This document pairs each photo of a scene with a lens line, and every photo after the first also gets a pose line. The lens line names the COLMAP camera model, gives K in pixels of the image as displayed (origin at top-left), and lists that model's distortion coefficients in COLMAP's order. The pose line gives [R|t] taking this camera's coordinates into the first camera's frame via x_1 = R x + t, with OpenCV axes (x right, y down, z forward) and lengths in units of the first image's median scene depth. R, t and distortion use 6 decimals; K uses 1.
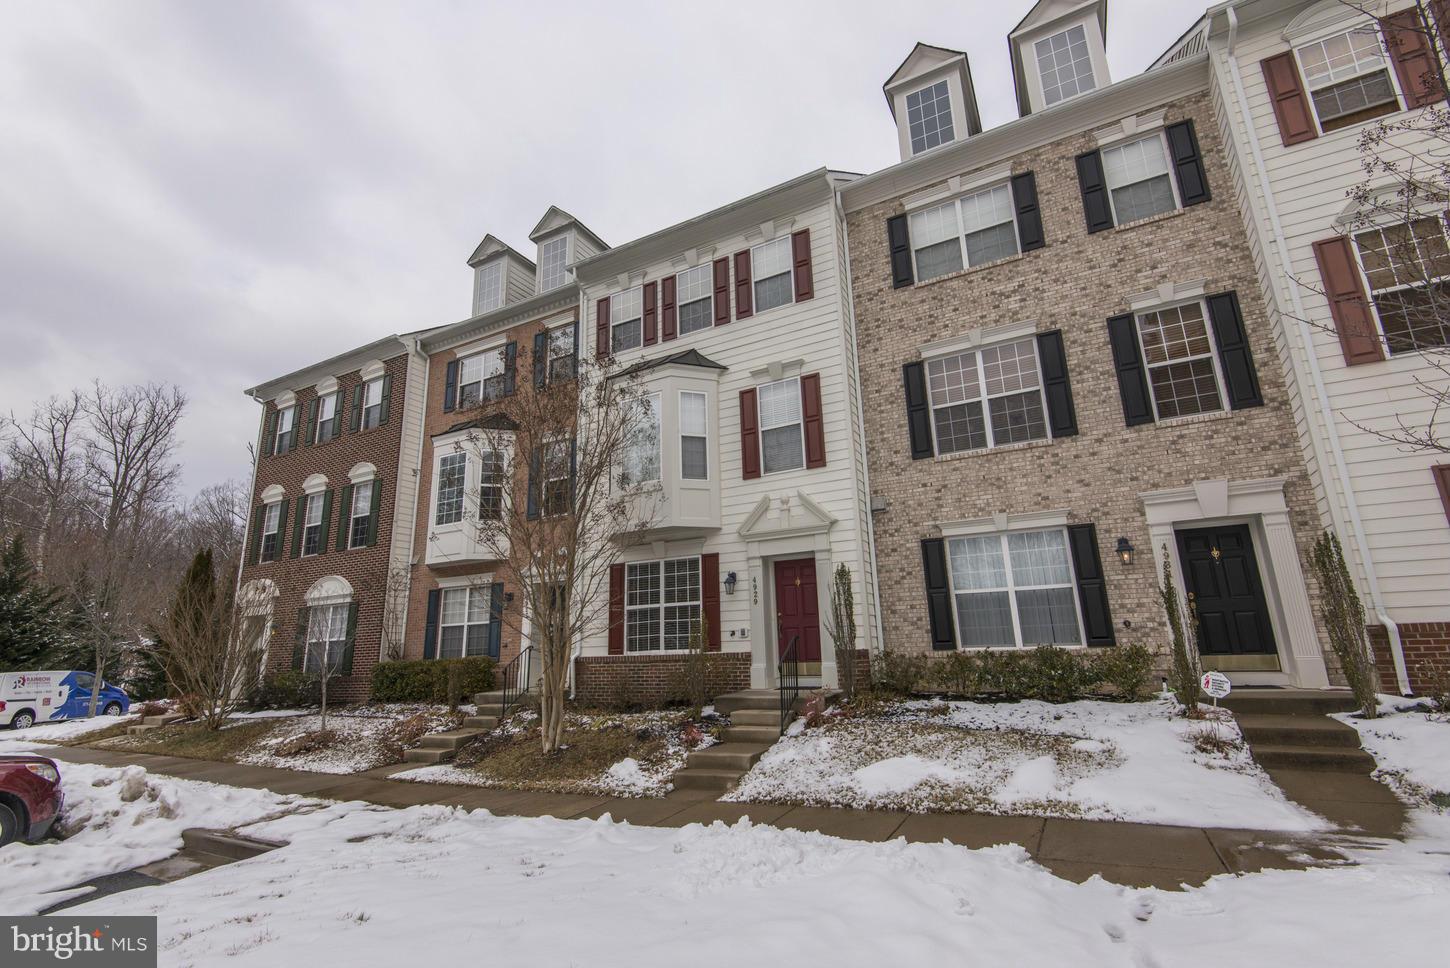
lens RADIAL K [[645.8, 0, 725.0], [0, 645.8, 484.0], [0, 0, 1]] dist [0.026489, -0.017011]
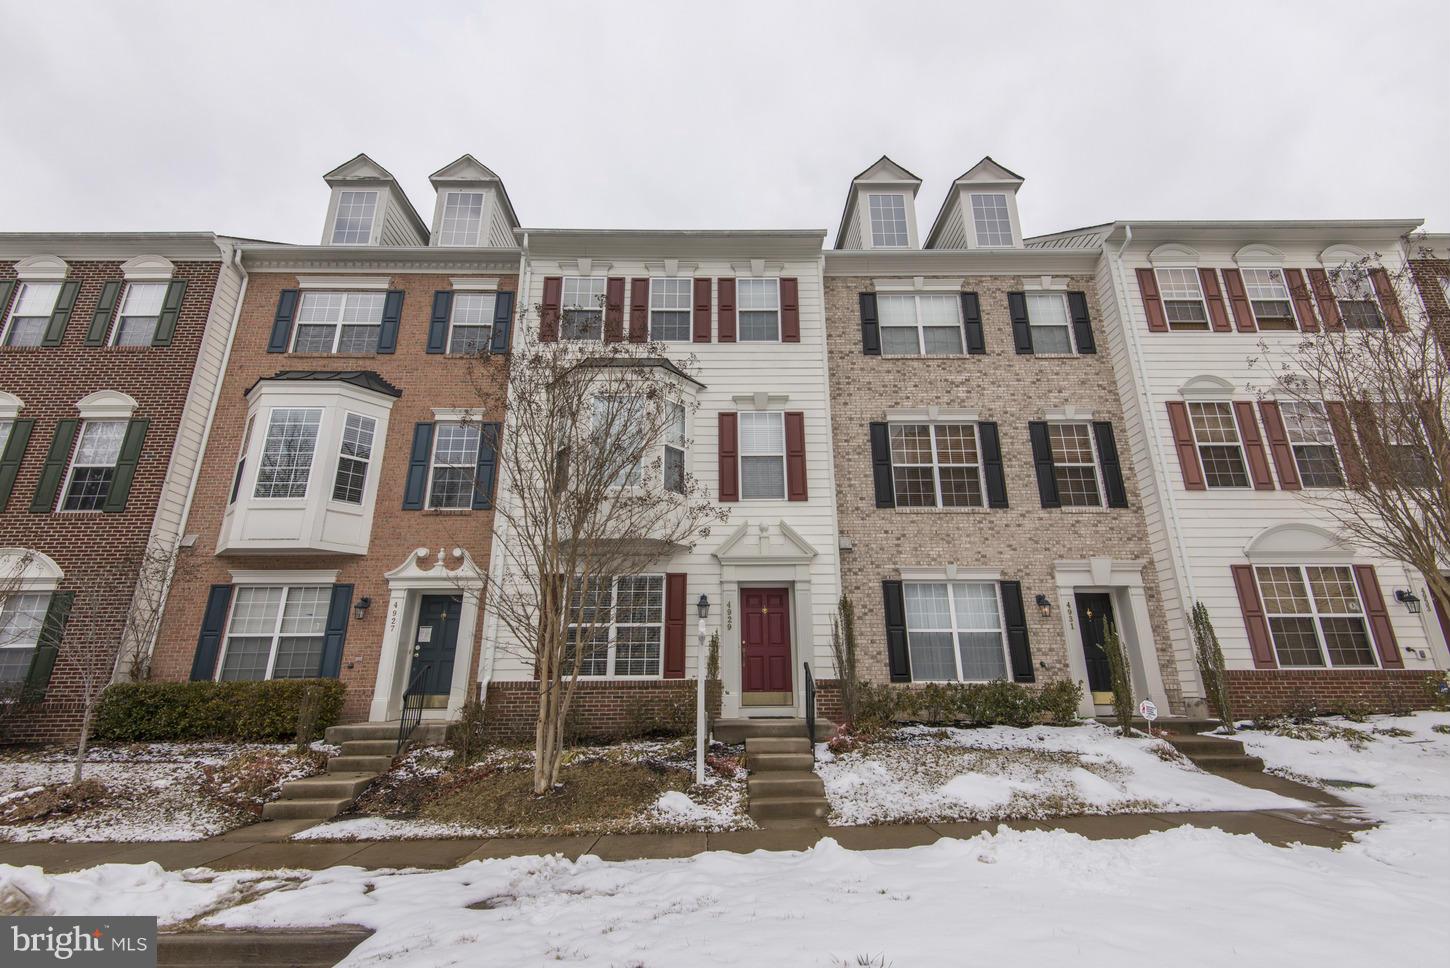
lens RADIAL K [[645.8, 0, 725.0], [0, 645.8, 484.0], [0, 0, 1]] dist [0.026489, -0.017011]
pose [[0.877165, 0.171784, 0.448410, -0.441702], [-0.138669, 0.984654, -0.105957, 0.075780], [-0.459730, 0.030761, 0.887526, 0.137167]]
